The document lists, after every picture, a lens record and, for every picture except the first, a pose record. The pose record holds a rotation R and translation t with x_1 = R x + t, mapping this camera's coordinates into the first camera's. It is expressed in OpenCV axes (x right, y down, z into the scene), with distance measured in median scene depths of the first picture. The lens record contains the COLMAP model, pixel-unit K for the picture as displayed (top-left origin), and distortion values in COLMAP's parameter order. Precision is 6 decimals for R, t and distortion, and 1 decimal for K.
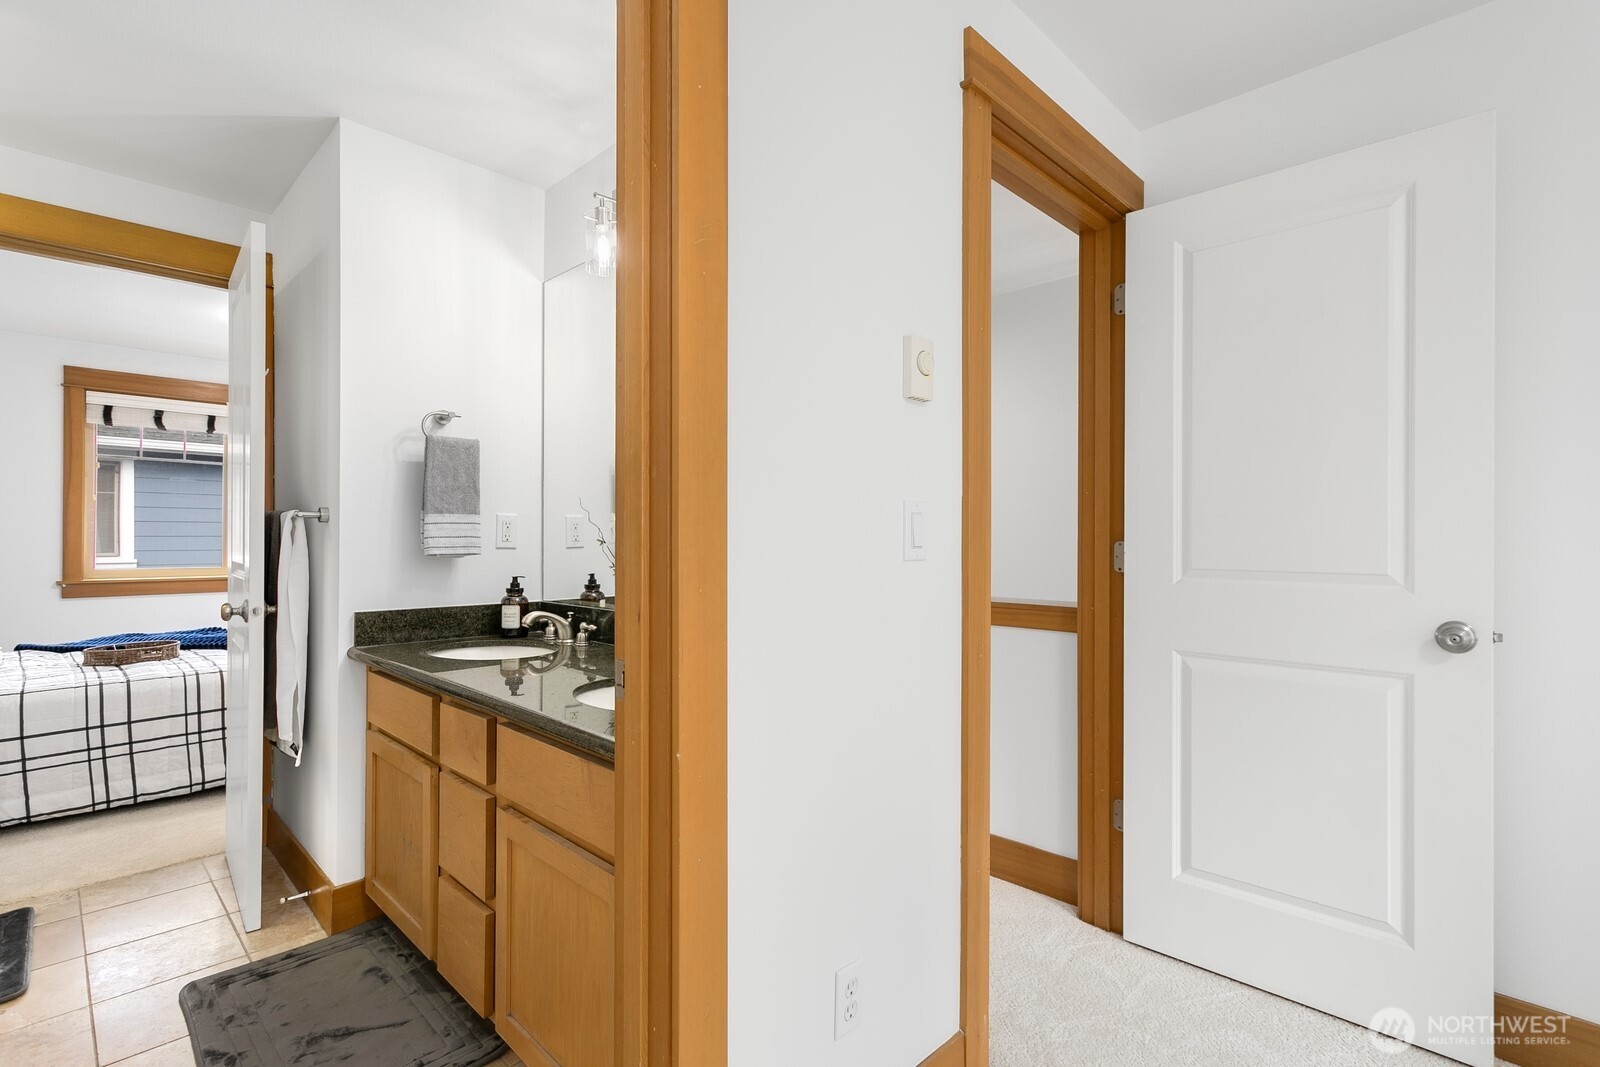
lens RADIAL K [[744.2, 0, 807.1], [0, 744.2, 535.0], [0, 0, 1]] dist [0.001517, 0.001196]
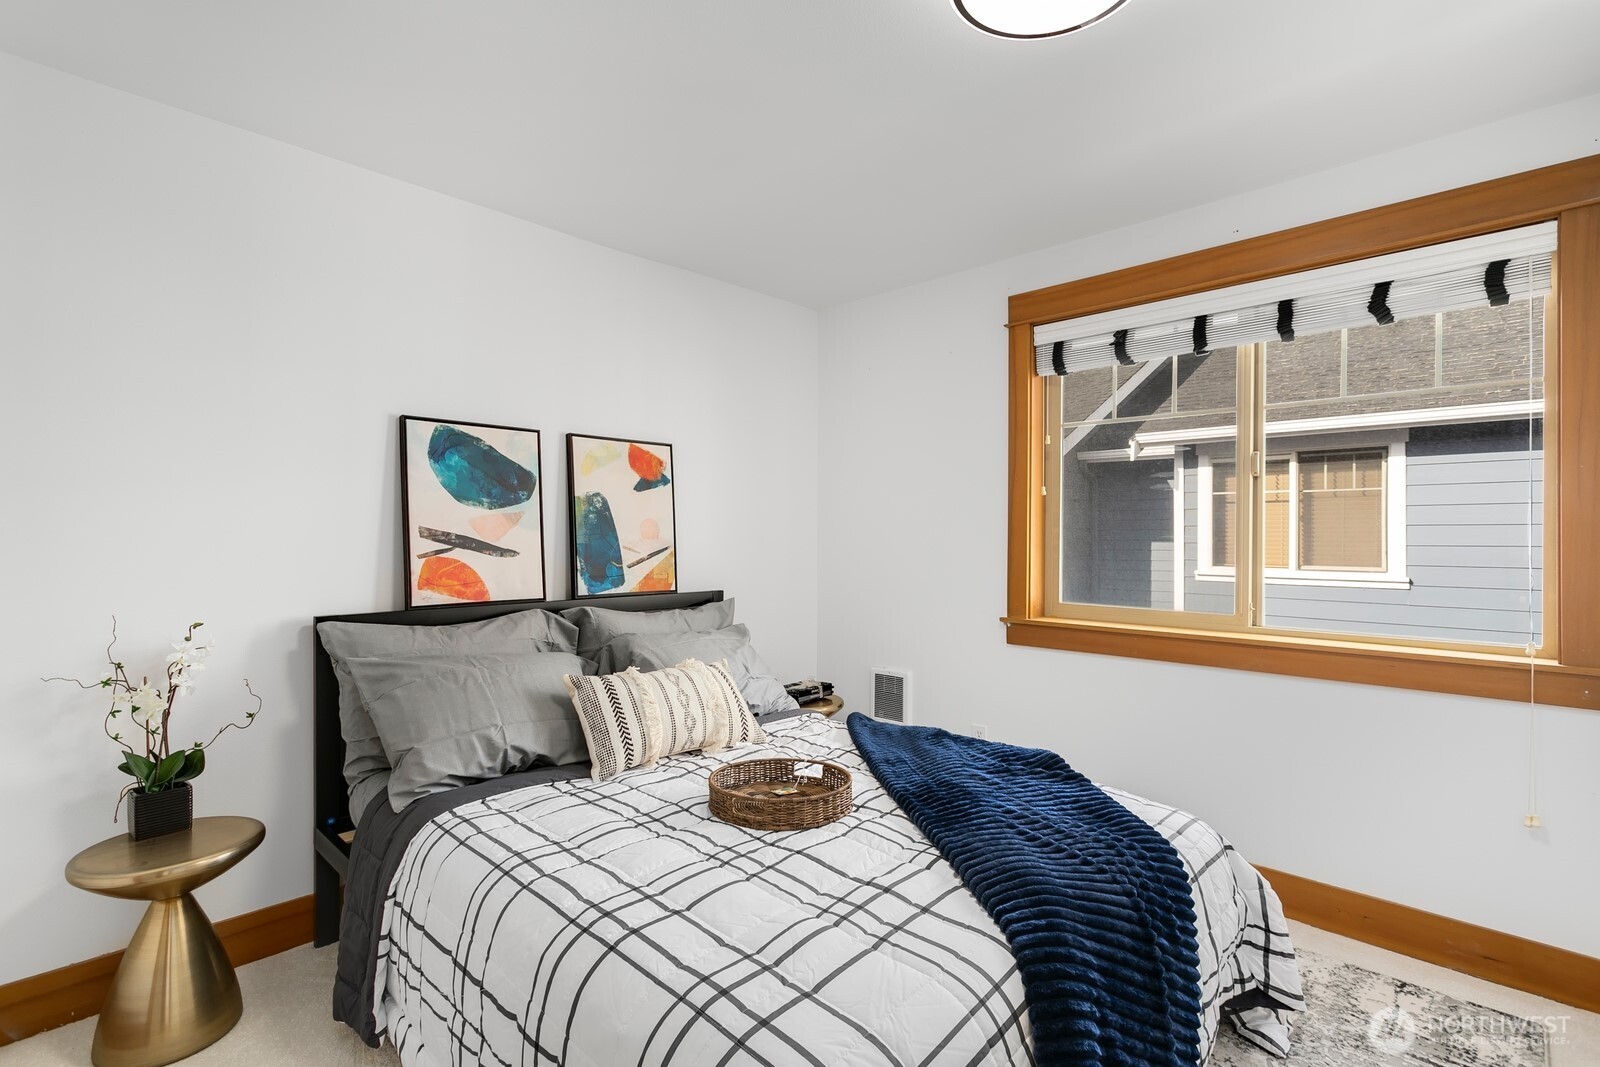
lens RADIAL K [[744.2, 0, 799.2], [0, 744.2, 543.8], [0, 0, 1]] dist [0.001517, 0.001196]
pose [[-0.016322, 0.006692, -0.999844, -0.561090], [0.000649, 0.999977, 0.006682, -0.016320], [0.999867, -0.000540, -0.016326, 1.441611]]
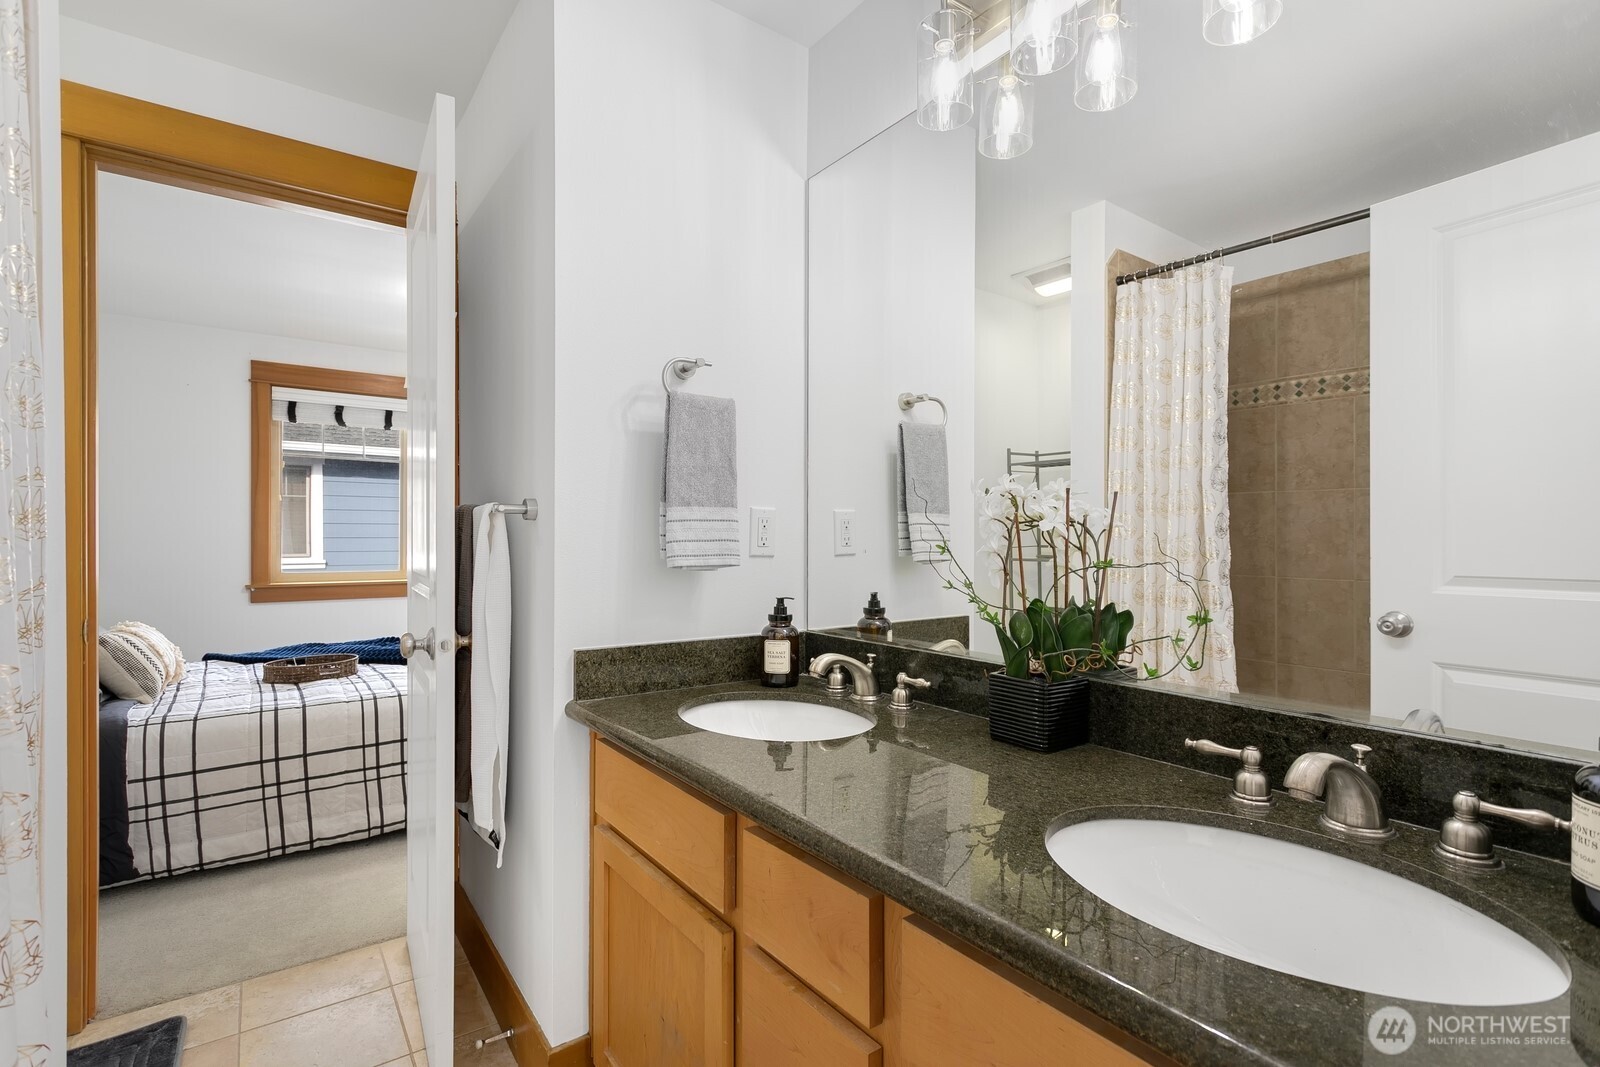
lens RADIAL K [[744.2, 0, 806.1], [0, 744.2, 543.6], [0, 0, 1]] dist [0.001517, 0.001196]
pose [[0.986516, 0.001621, -0.163658, -0.235779], [-0.000049, 0.999954, 0.009612, -0.000936], [0.163666, -0.009474, 0.986470, 0.296492]]
